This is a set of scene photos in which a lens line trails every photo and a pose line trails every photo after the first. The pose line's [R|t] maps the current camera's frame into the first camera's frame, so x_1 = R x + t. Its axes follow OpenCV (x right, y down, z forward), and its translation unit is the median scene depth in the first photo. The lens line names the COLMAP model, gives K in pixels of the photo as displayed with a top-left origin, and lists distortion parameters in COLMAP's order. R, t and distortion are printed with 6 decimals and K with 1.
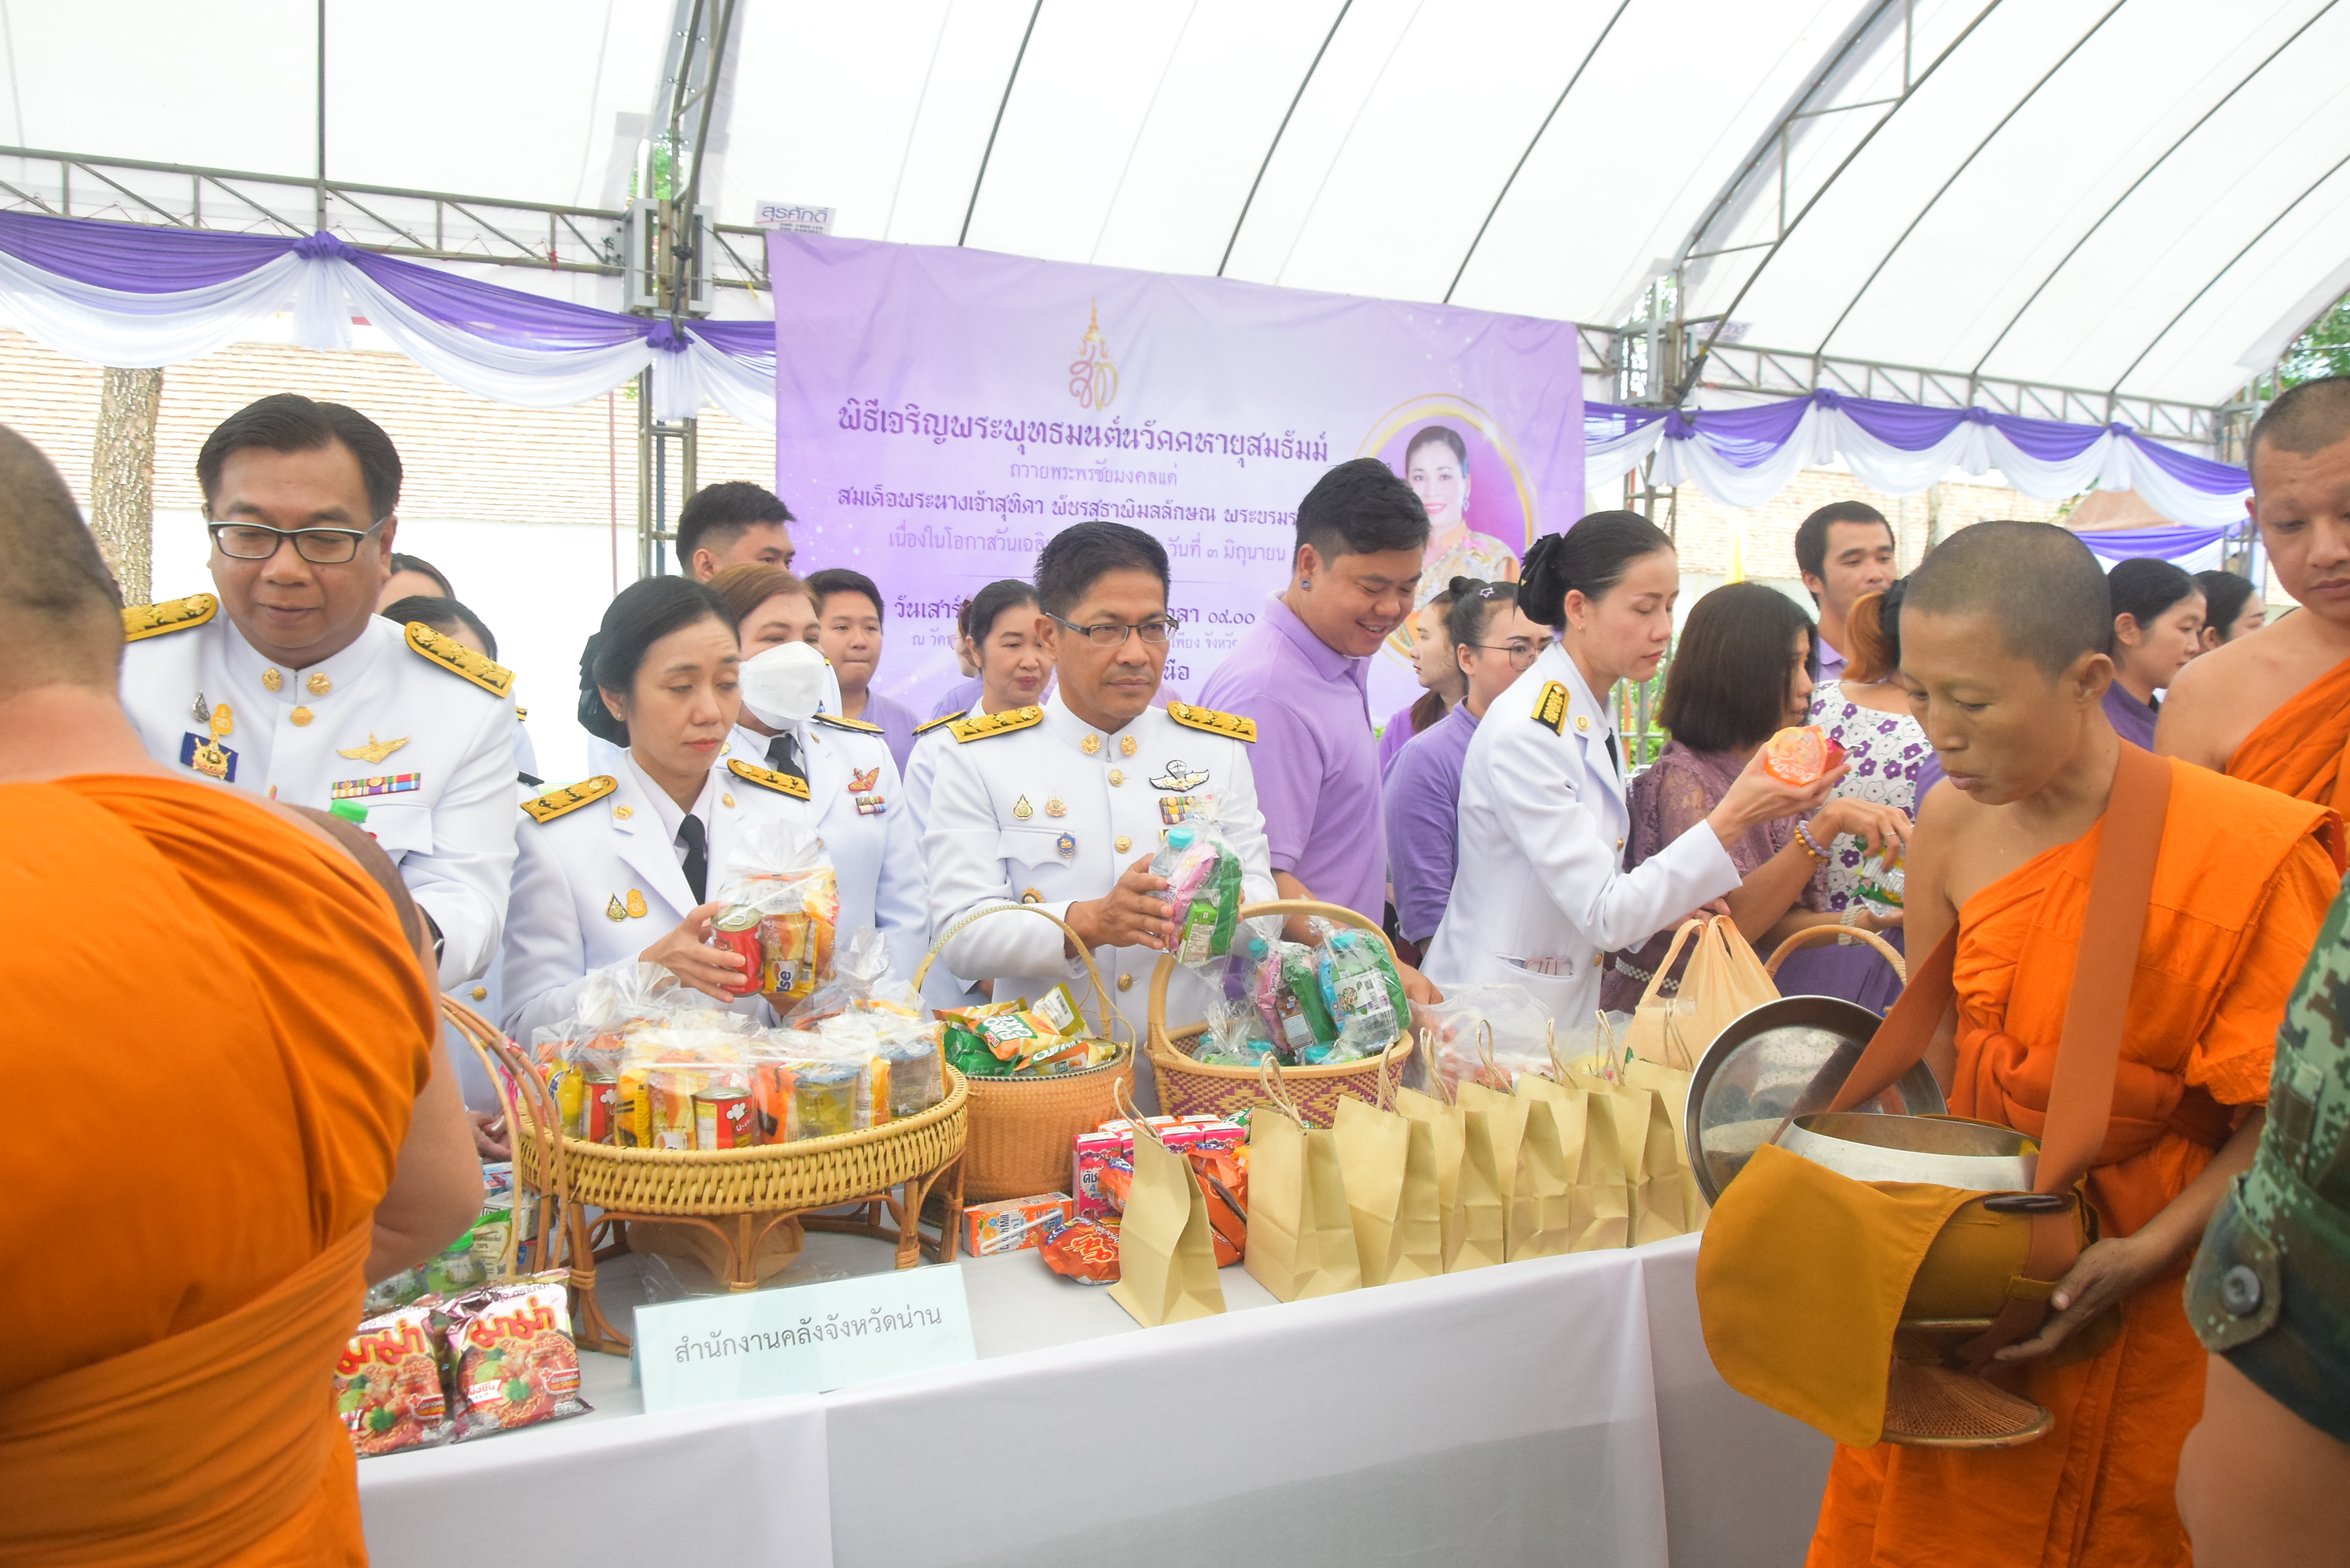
lens RADIAL K [[1824.2, 0, 1181.1], [0, 1824.2, 772.4], [0, 0, 1]] dist [-0.050792, 0.026440]
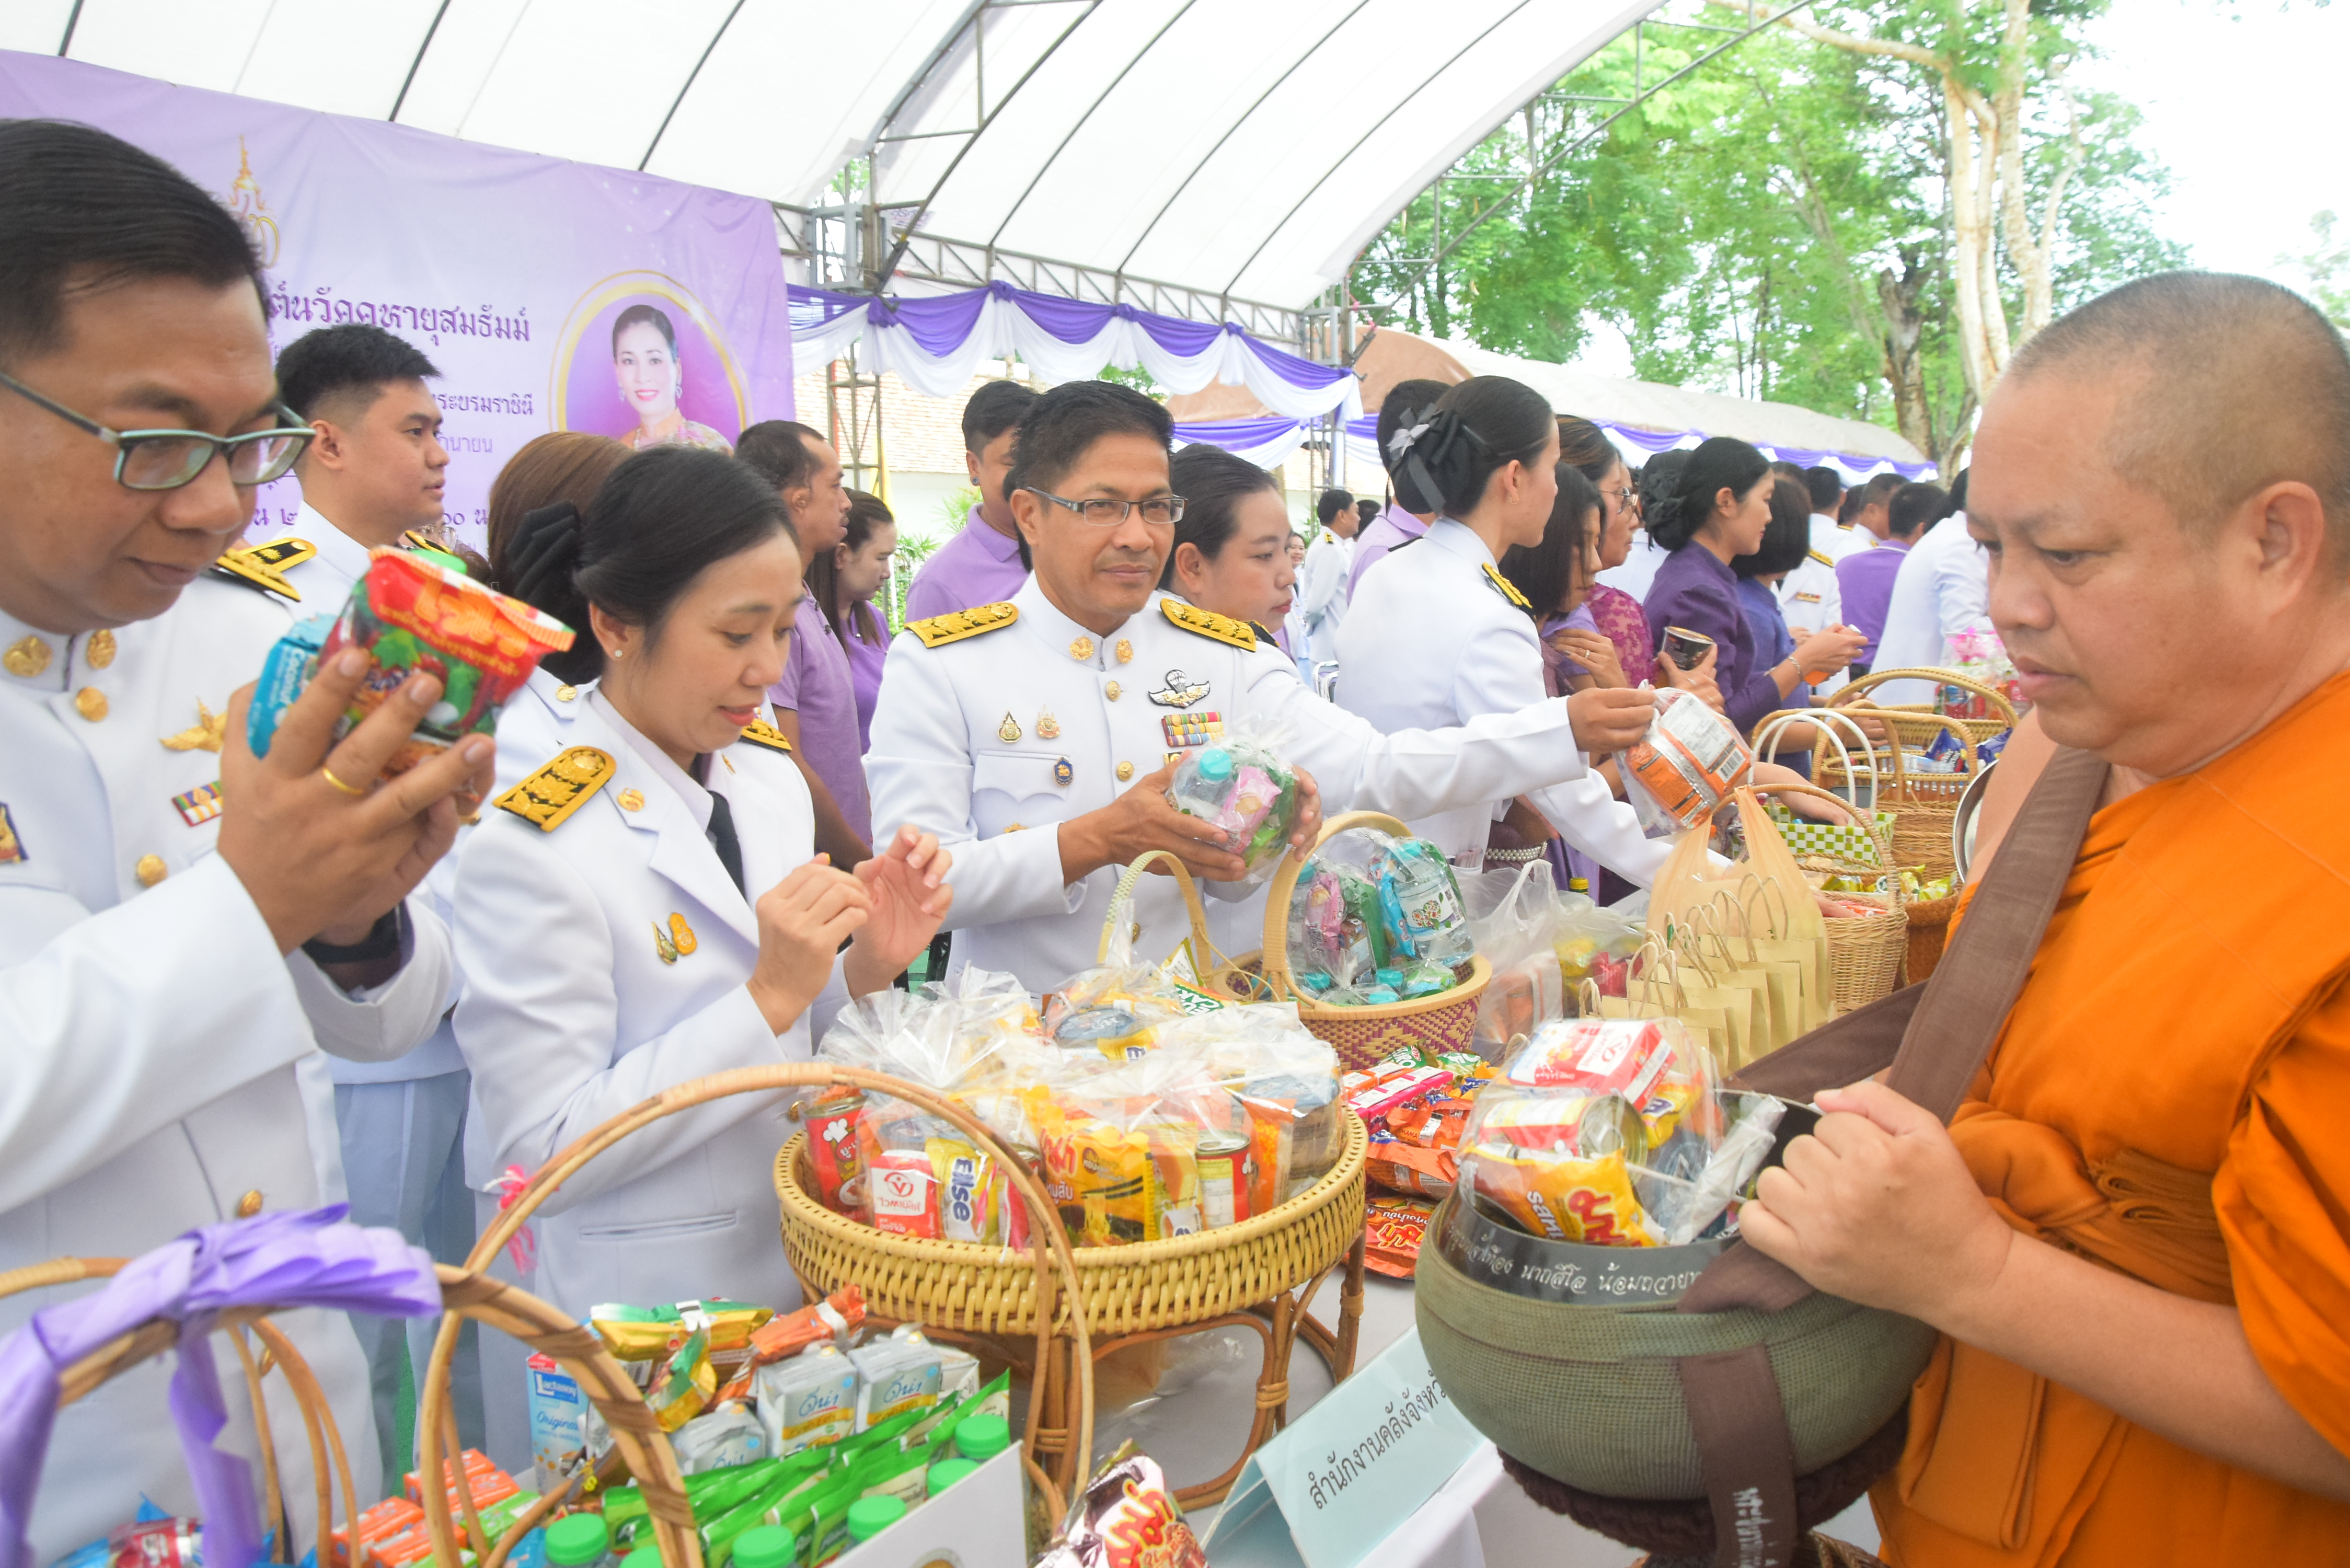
lens RADIAL K [[1803.2, 0, 1172.0], [0, 1803.2, 781.3], [0, 0, 1]] dist [-0.045863, 0.008720]
pose [[0.863215, -0.090750, 0.496613, -0.097317], [0.058051, 0.995028, 0.080926, -0.006644], [-0.501488, -0.041027, 0.864191, 0.062689]]
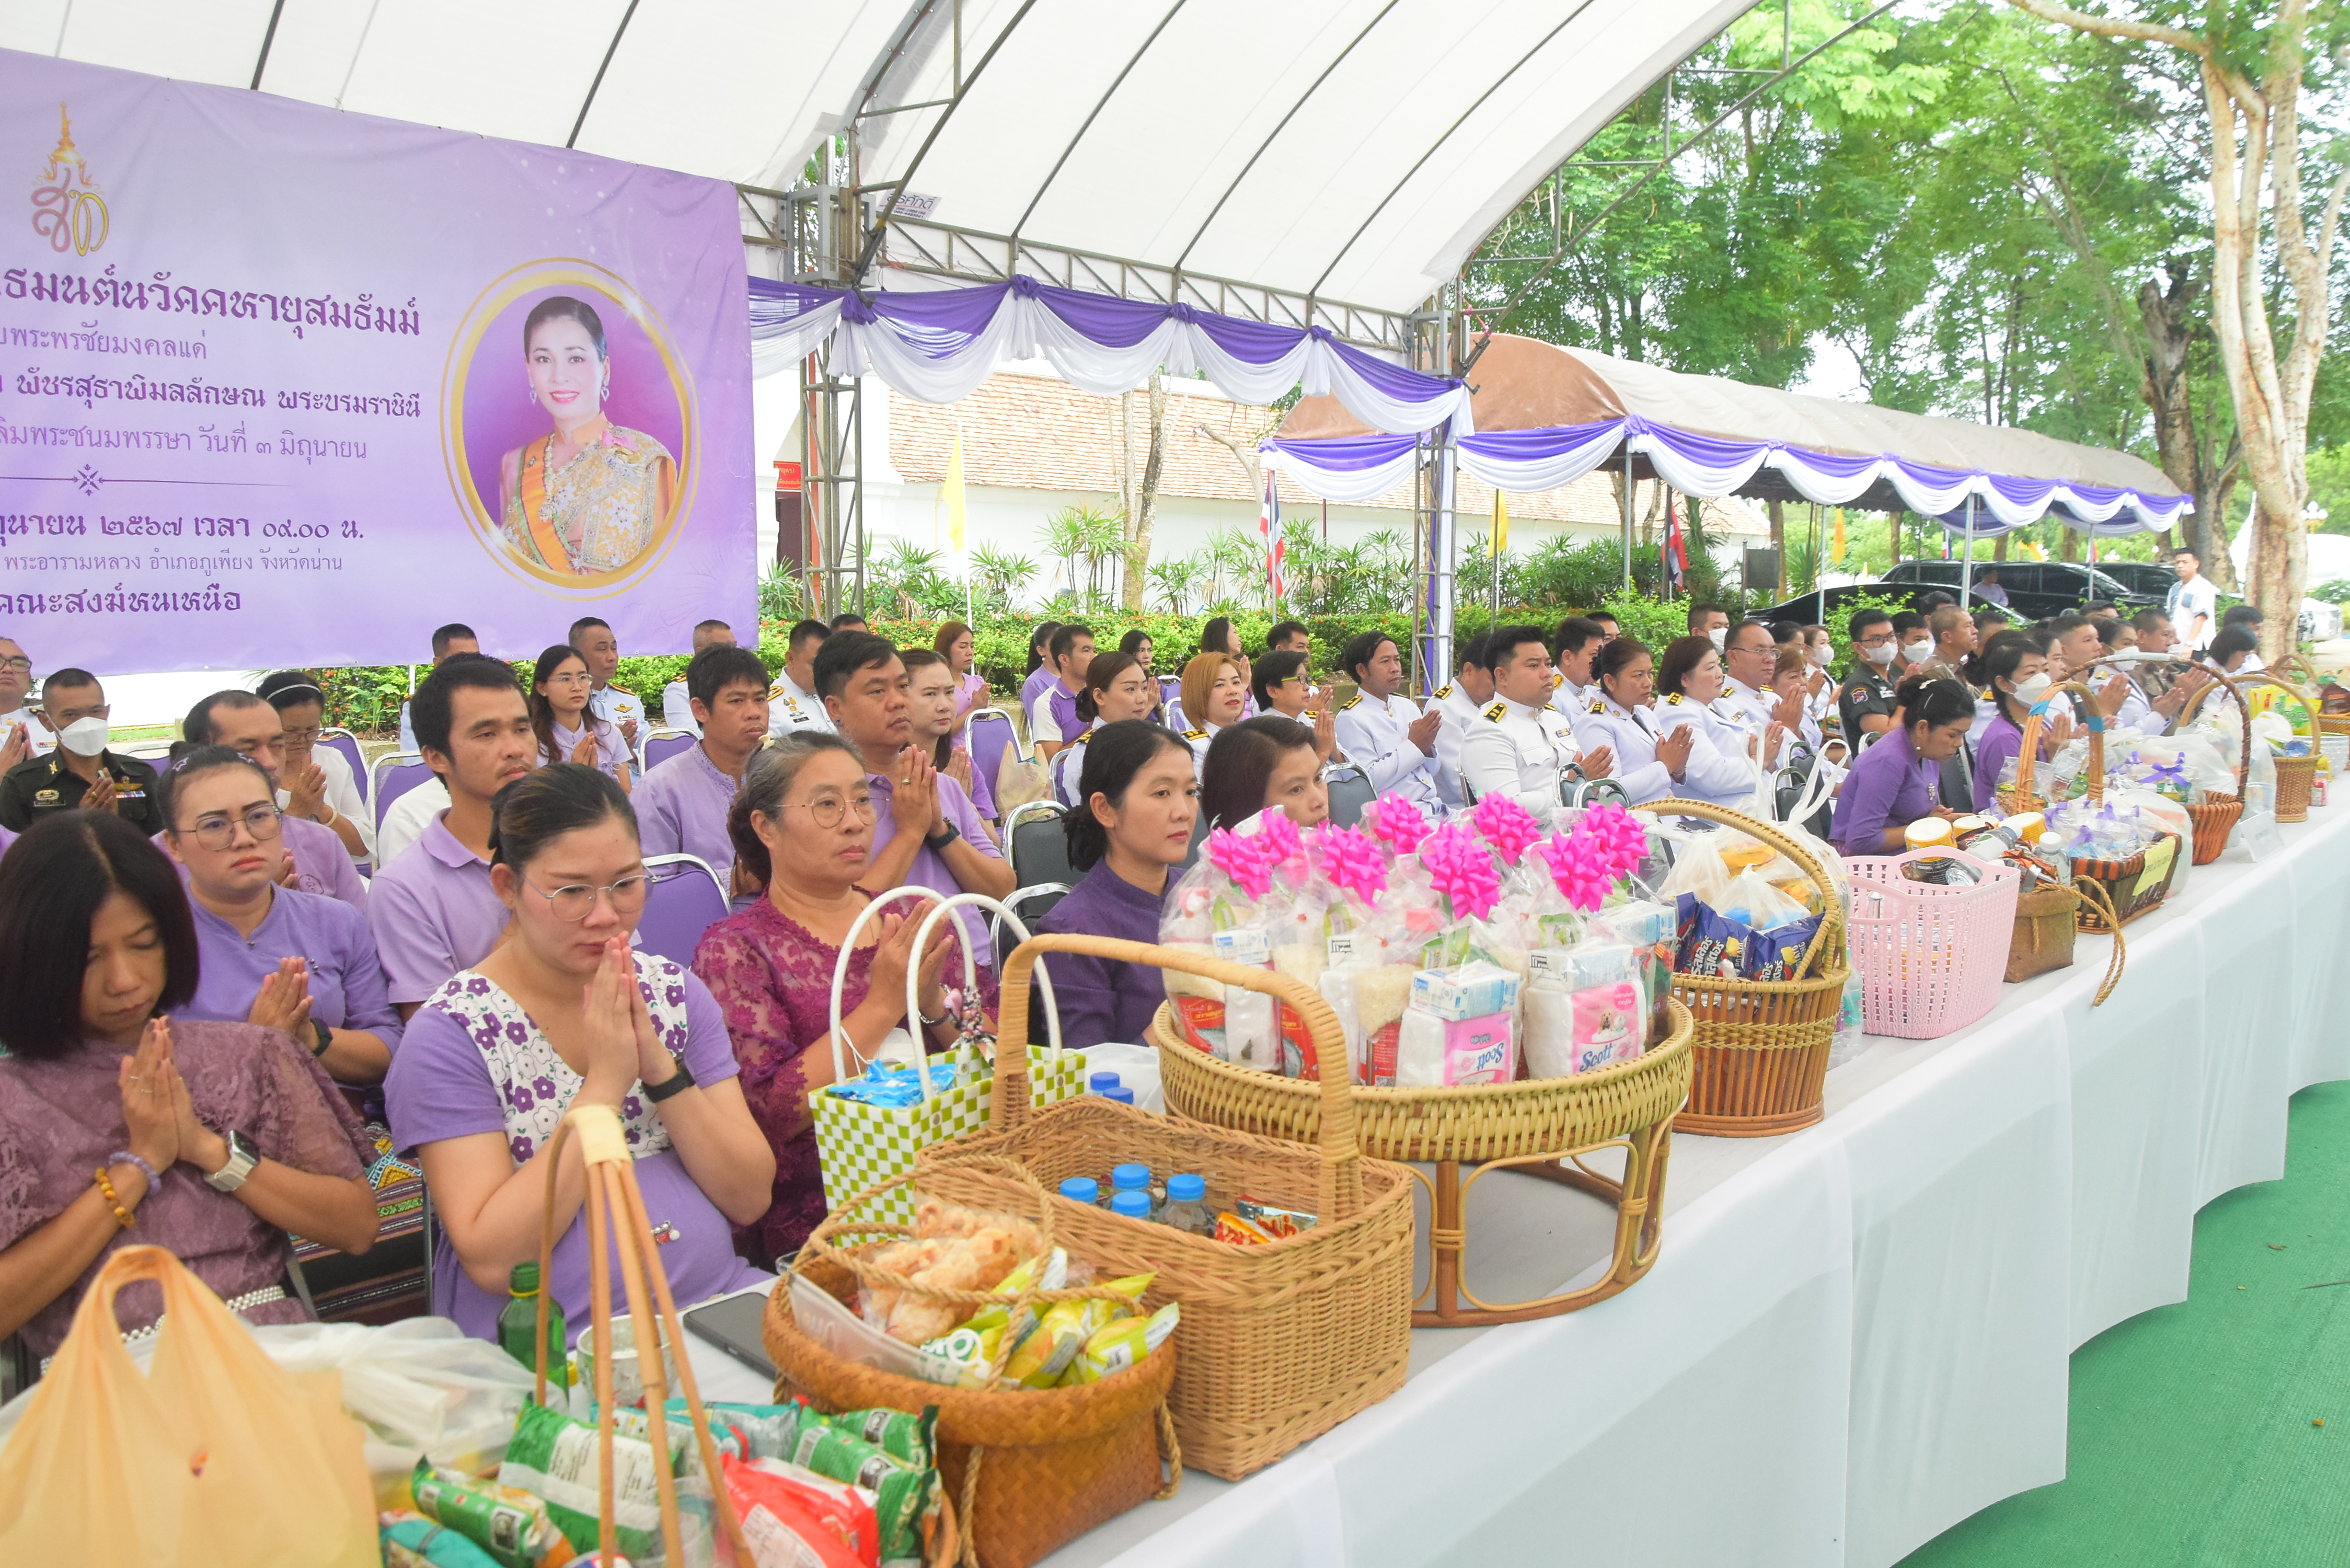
lens RADIAL K [[1821.0, 0, 1220.6], [0, 1821.0, 785.6], [0, 0, 1]] dist [-0.051681, 0.016199]
pose [[0.917538, -0.057498, 0.393470, 0.075173], [0.035862, 0.997424, 0.062127, -0.007425], [-0.396028, -0.042894, 0.917236, 0.110380]]
